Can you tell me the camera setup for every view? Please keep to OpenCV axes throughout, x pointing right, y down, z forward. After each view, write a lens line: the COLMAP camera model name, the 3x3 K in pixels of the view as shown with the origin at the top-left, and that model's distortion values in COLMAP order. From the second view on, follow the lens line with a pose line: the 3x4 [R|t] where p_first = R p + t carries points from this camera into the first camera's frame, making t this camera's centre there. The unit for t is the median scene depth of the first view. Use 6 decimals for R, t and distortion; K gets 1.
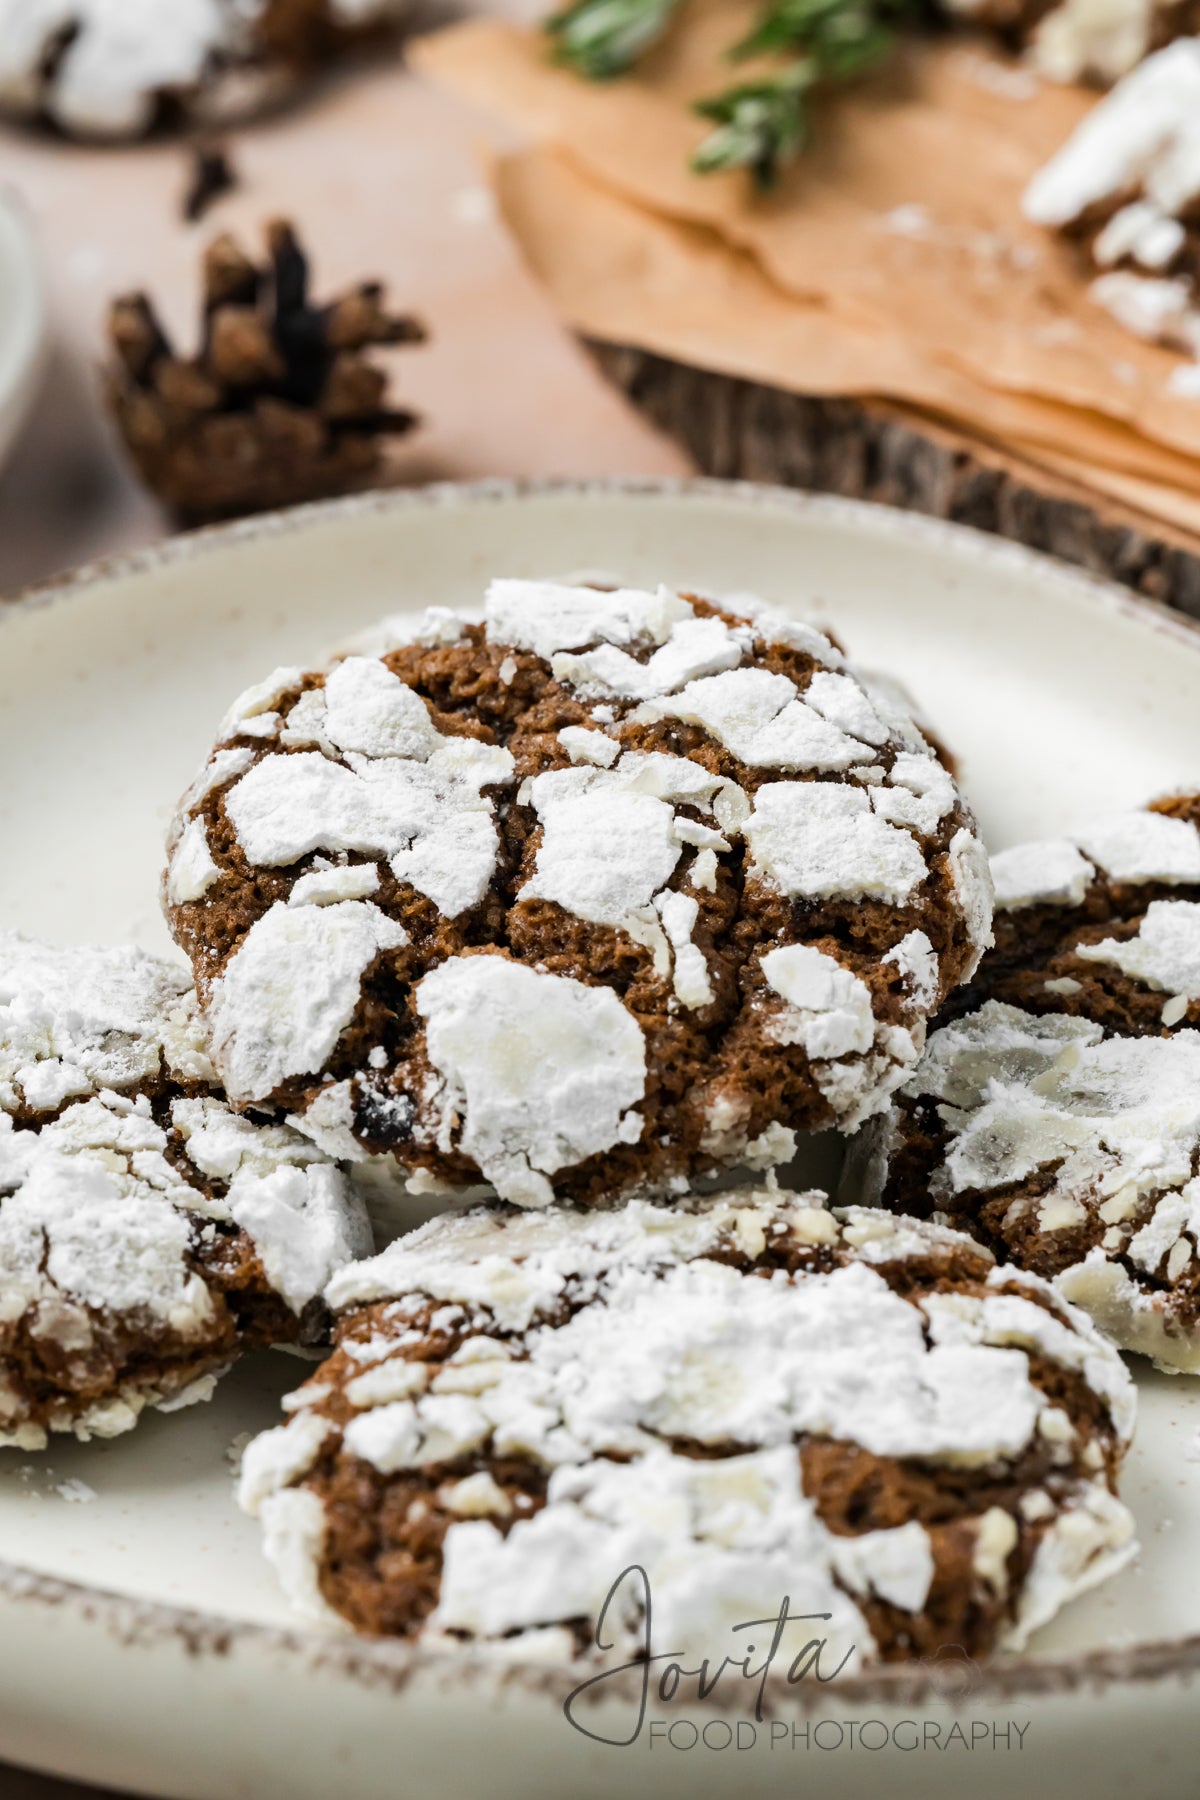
lens RADIAL K [[7232.4, 0, 593.7], [0, 7232.4, 885.2], [0, 0, 1]] dist [0.122191, 0.000000]
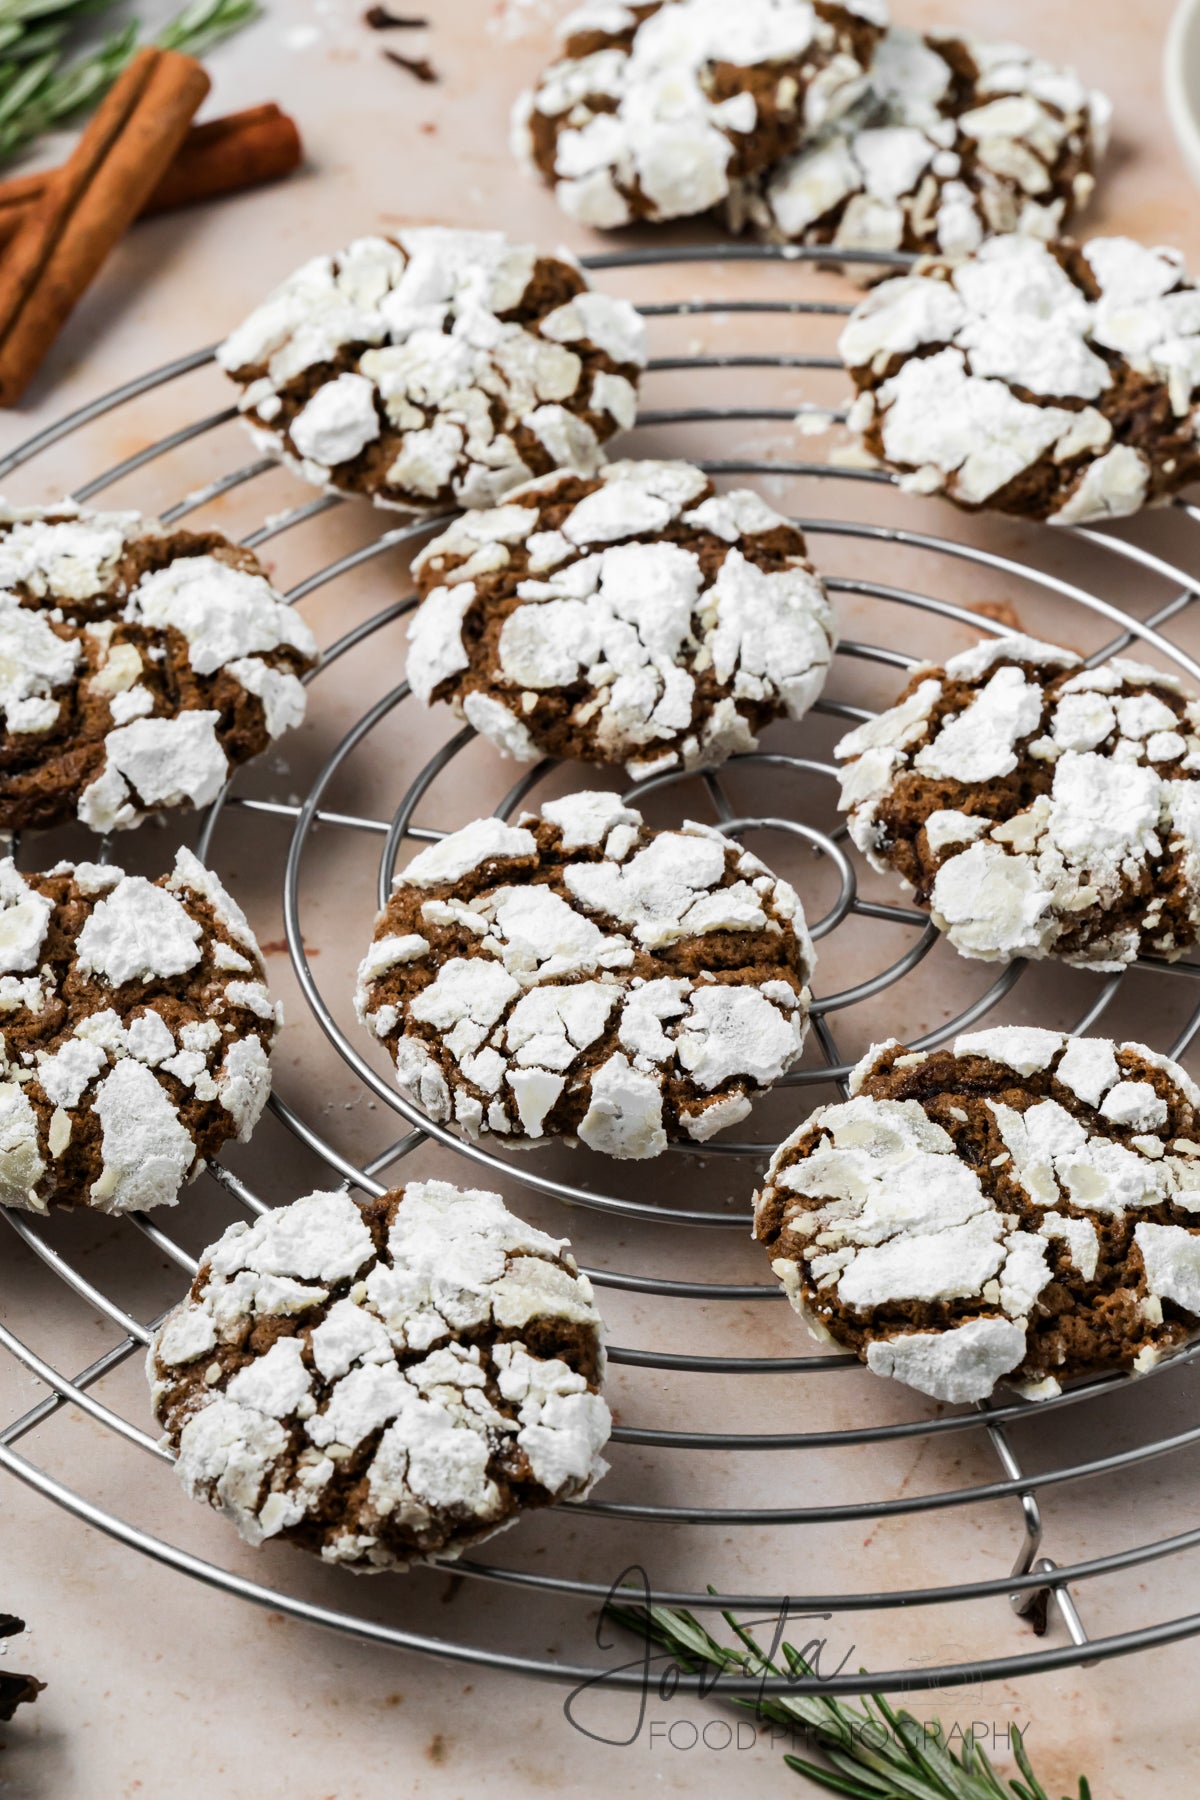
lens RADIAL K [[7232.4, 0, 598.5], [0, 7232.4, 889.2], [0, 0, 1]] dist [0.122191, 0.000000]
pose [[-0.643855, 0.551754, -0.530112, 0.975282], [-0.491216, 0.233130, 0.839260, -1.578763], [0.586650, 0.800761, 0.120929, 0.795039]]
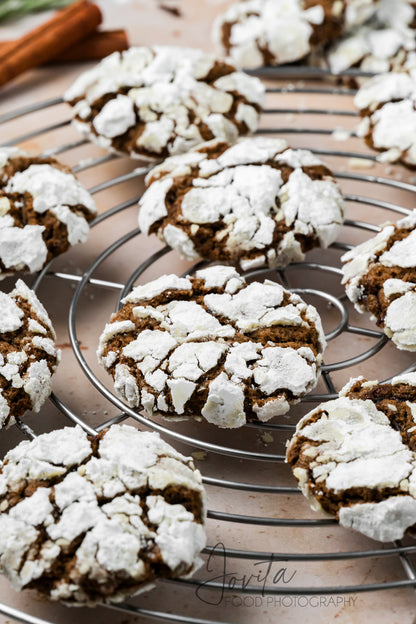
lens RADIAL K [[2507.2, 0, 210.7], [0, 2507.2, 314.2], [0, 0, 1]] dist [0.122191, 0.000000]
pose [[-0.688219, 0.443676, -0.574026, 0.745148], [-0.471523, 0.327780, 0.818673, -1.082465], [0.551380, 0.834093, -0.016381, 1.044665]]
